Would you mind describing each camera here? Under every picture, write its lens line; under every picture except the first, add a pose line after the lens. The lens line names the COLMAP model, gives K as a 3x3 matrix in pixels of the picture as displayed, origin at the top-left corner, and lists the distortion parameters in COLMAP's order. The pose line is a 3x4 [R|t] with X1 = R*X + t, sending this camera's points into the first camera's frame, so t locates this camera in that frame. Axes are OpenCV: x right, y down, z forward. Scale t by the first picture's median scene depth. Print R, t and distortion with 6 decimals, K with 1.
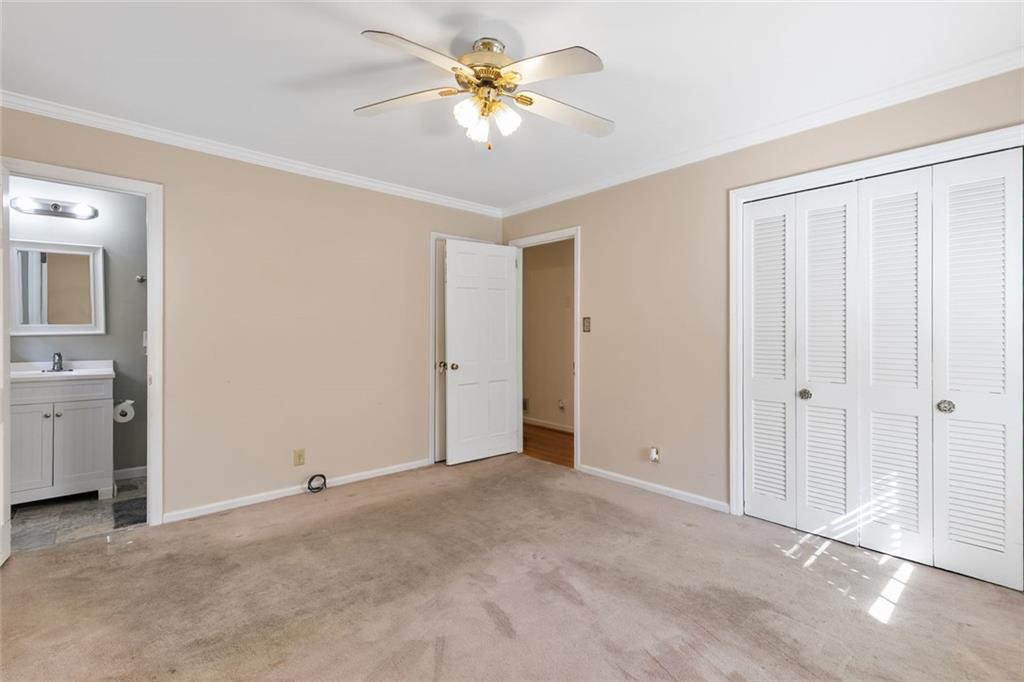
lens RADIAL K [[463.3, 0, 508.3], [0, 463.3, 332.5], [0, 0, 1]] dist [0.008416, -0.001060]
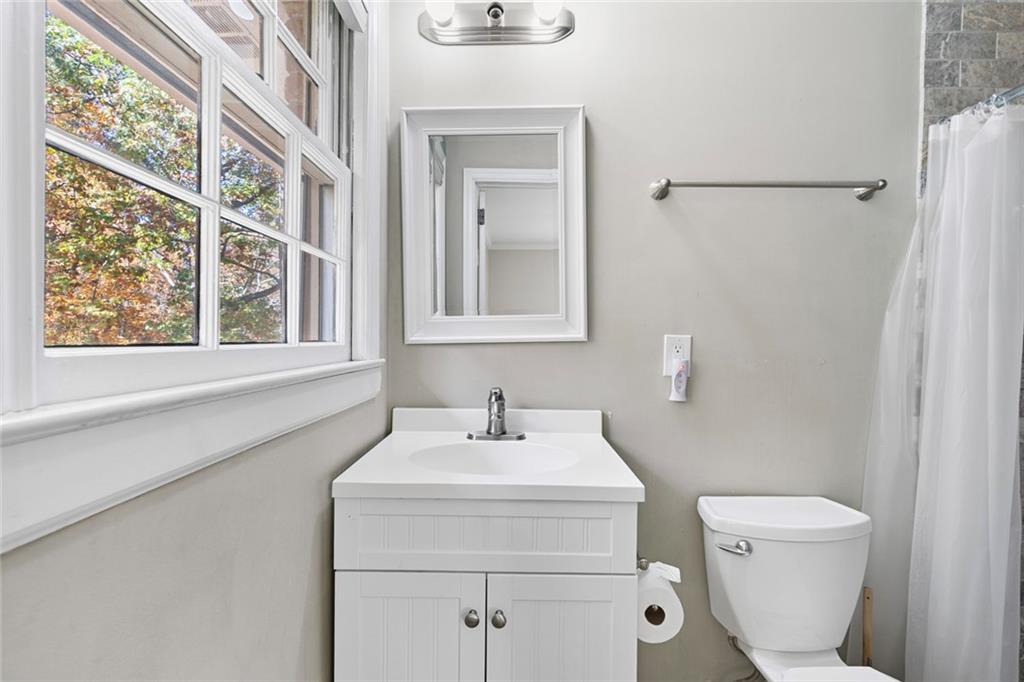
lens RADIAL K [[463.3, 0, 505.3], [0, 463.3, 338.6], [0, 0, 1]] dist [0.008416, -0.001060]
pose [[0.737016, 0.014741, -0.675714, -0.692861], [-0.006428, 0.999870, 0.014802, -0.003668], [0.675844, -0.006566, 0.737015, 0.713426]]
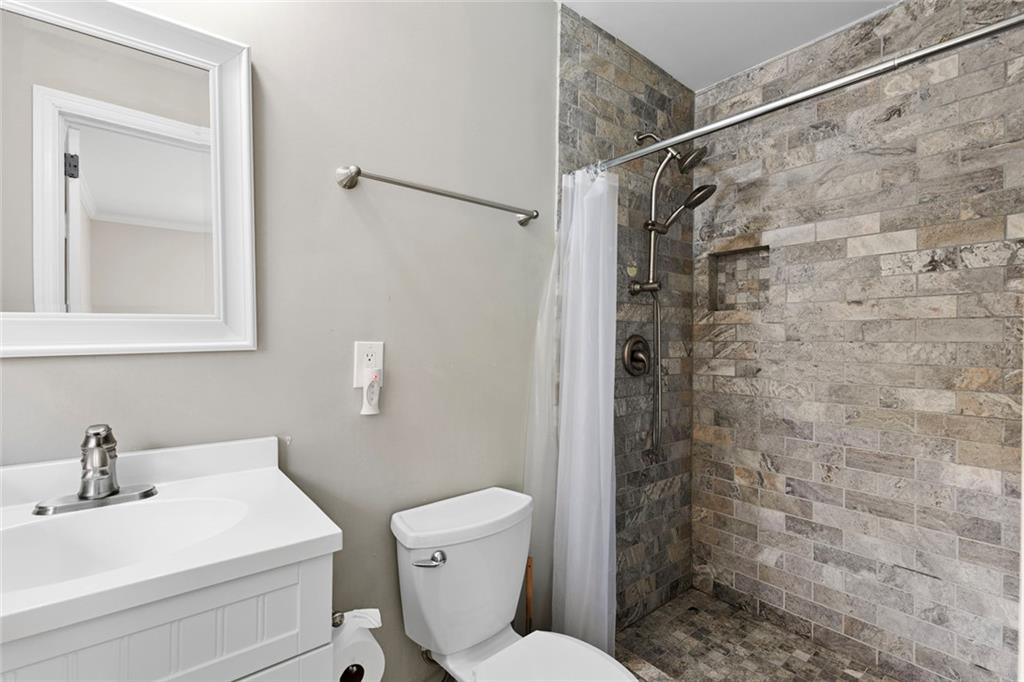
lens RADIAL K [[463.3, 0, 517.1], [0, 463.3, 340.8], [0, 0, 1]] dist [0.008416, -0.001060]
pose [[0.999000, 0.007432, -0.044078, -0.721670], [-0.007223, 0.999962, 0.004902, -0.005163], [0.044113, -0.004579, 0.999016, 0.750355]]
